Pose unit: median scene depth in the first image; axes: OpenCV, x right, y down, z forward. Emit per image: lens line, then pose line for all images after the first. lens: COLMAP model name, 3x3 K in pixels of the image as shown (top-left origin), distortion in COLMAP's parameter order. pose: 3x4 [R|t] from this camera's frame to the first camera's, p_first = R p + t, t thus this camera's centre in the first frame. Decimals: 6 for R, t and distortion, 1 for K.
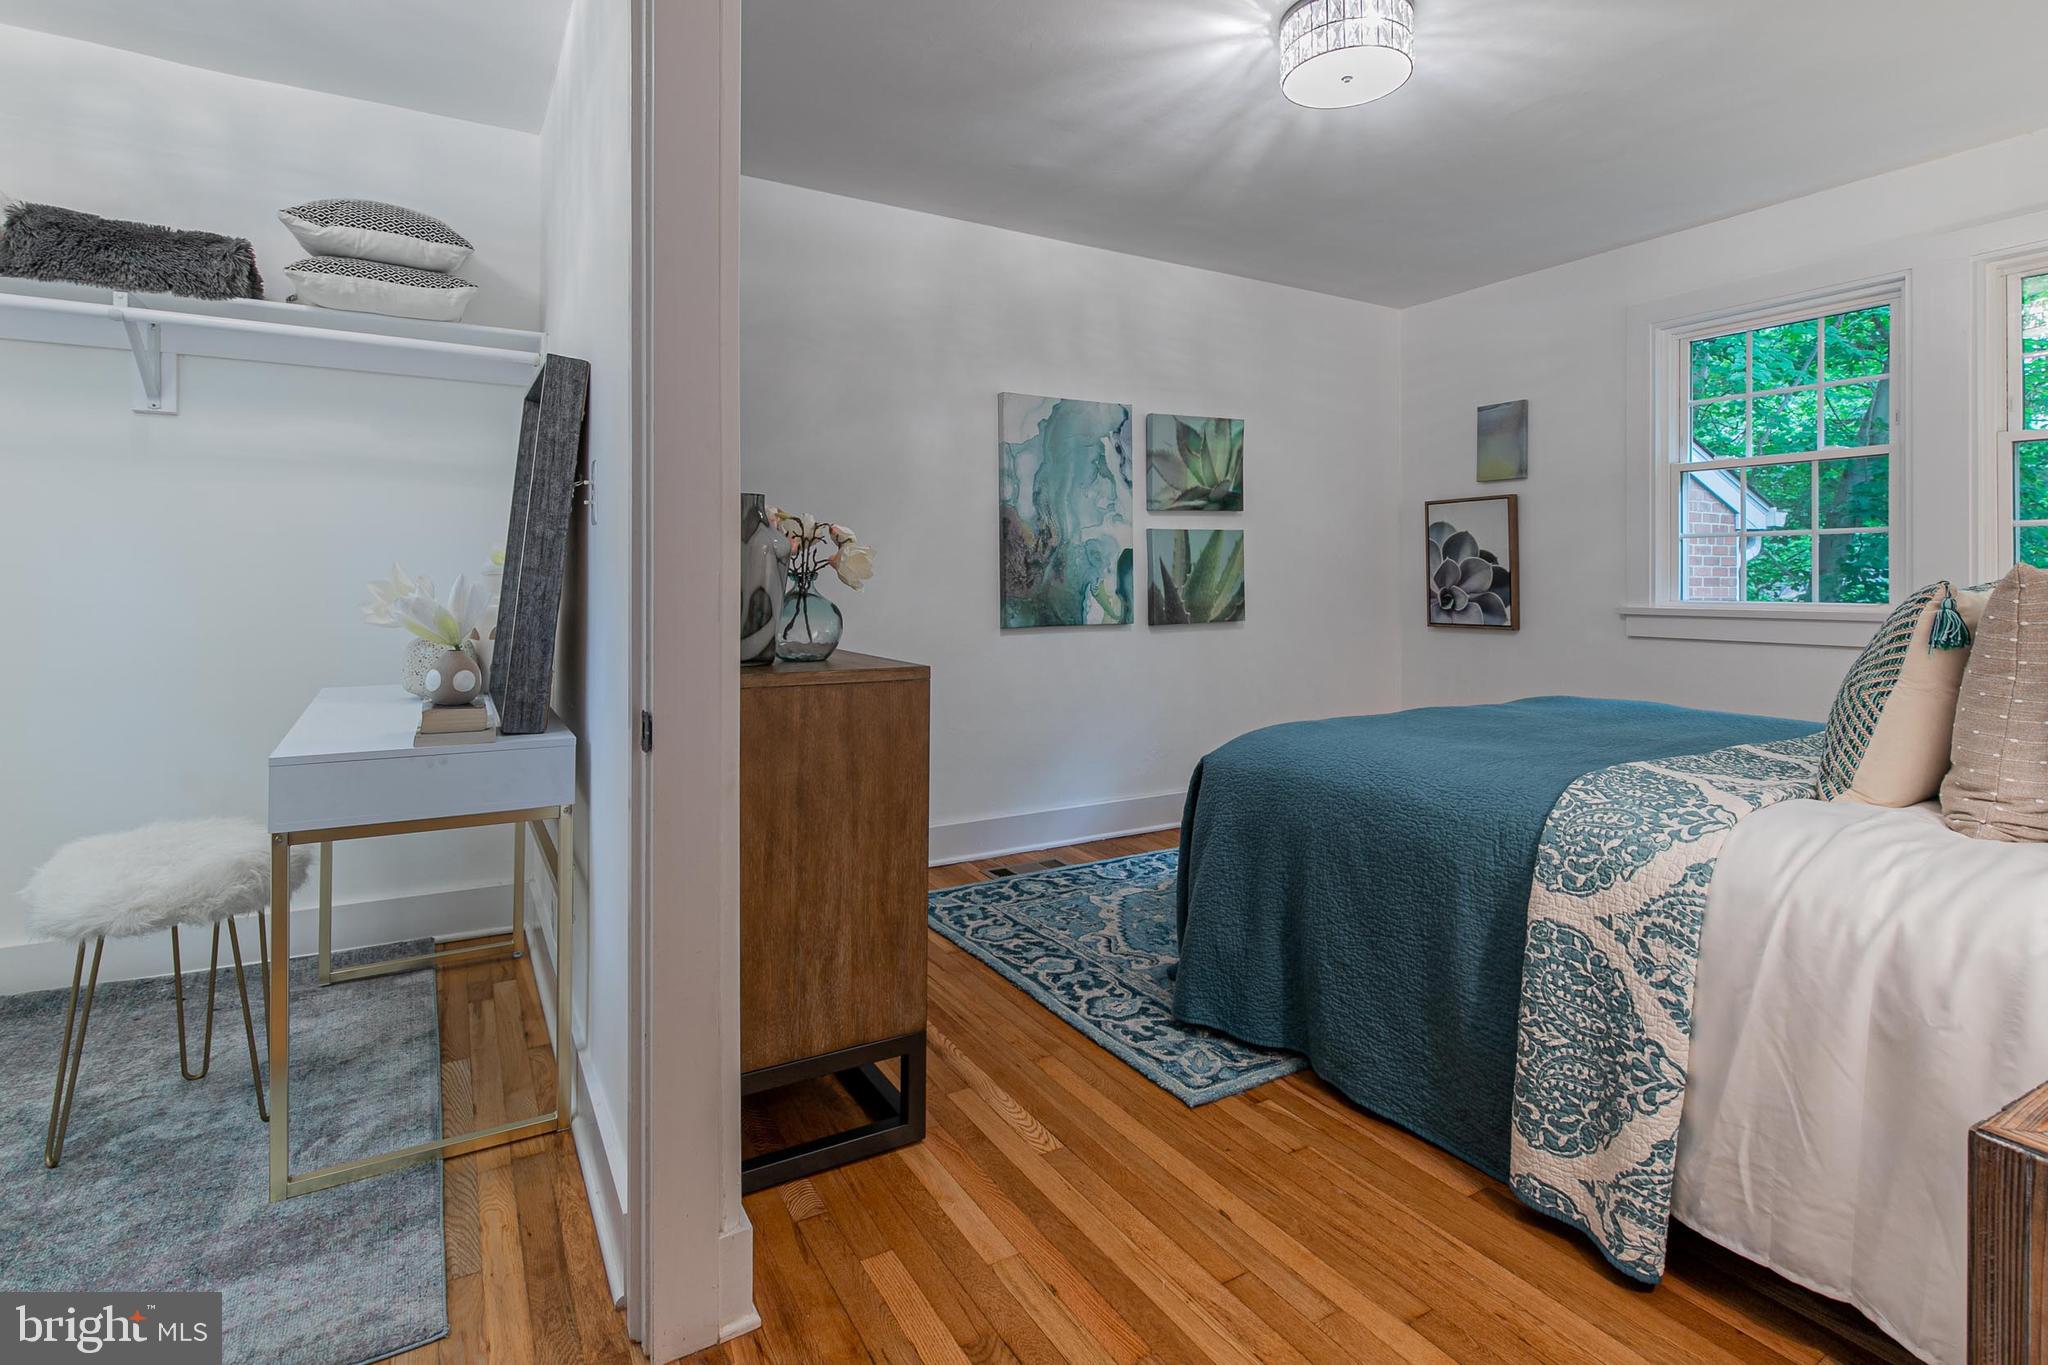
lens RADIAL K [[1033.3, 0, 1055.7], [0, 1033.3, 594.3], [0, 0, 1]] dist [0.016908, -0.003288]
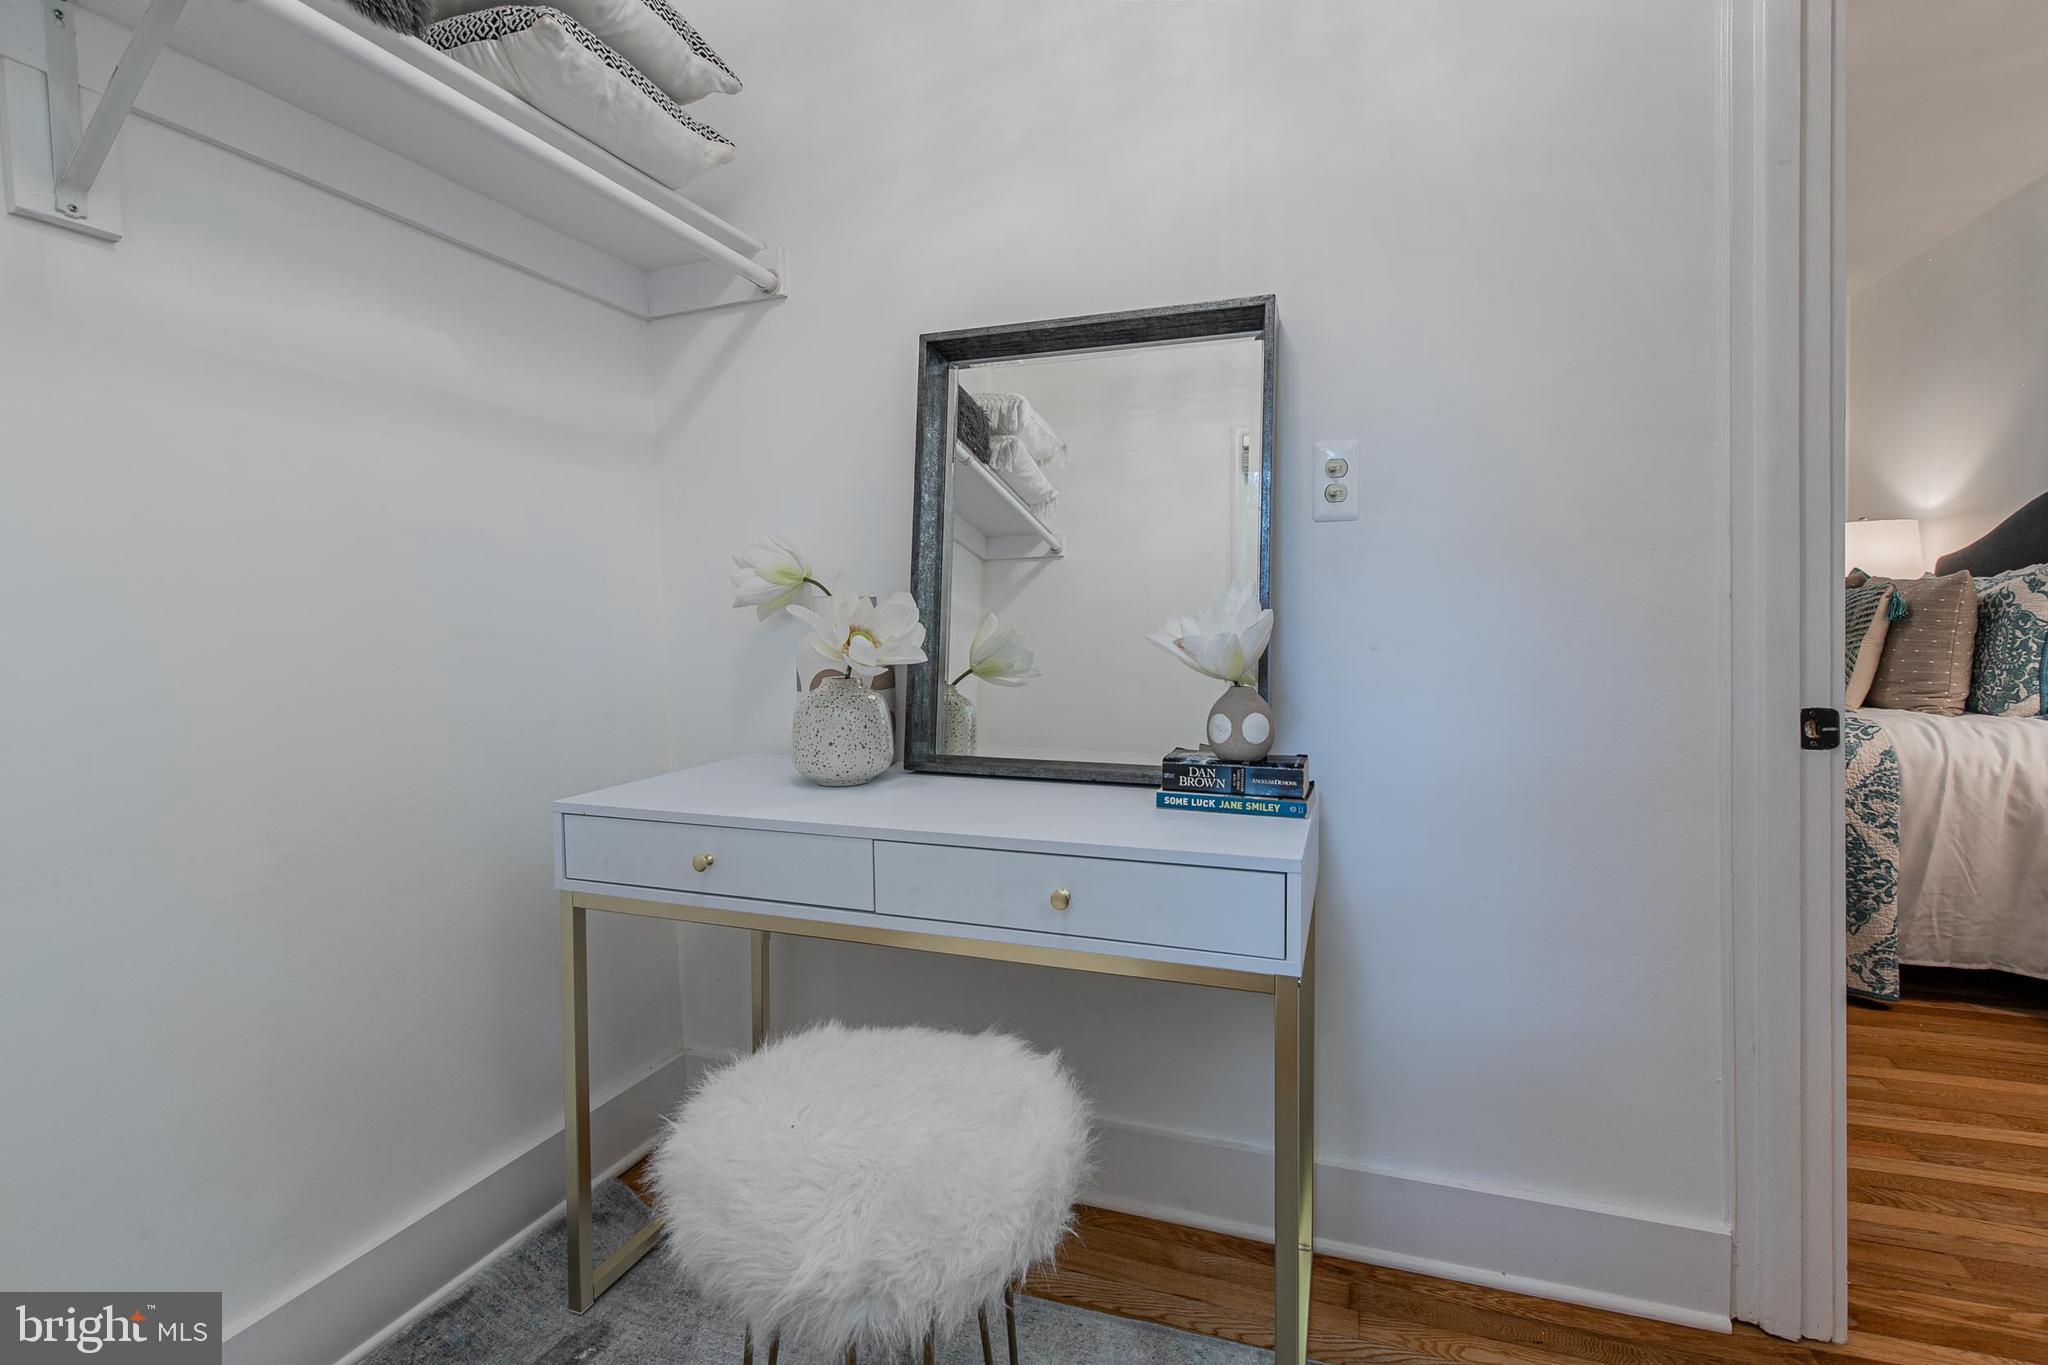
lens RADIAL K [[949.3, 0, 1014.7], [0, 949.3, 672.7], [0, 0, 1]] dist [0.010961, -0.001291]
pose [[0.760699, -0.055618, 0.646718, -0.890793], [0.032427, 0.998334, 0.047715, 0.009551], [-0.648294, -0.015325, 0.761236, 0.459448]]
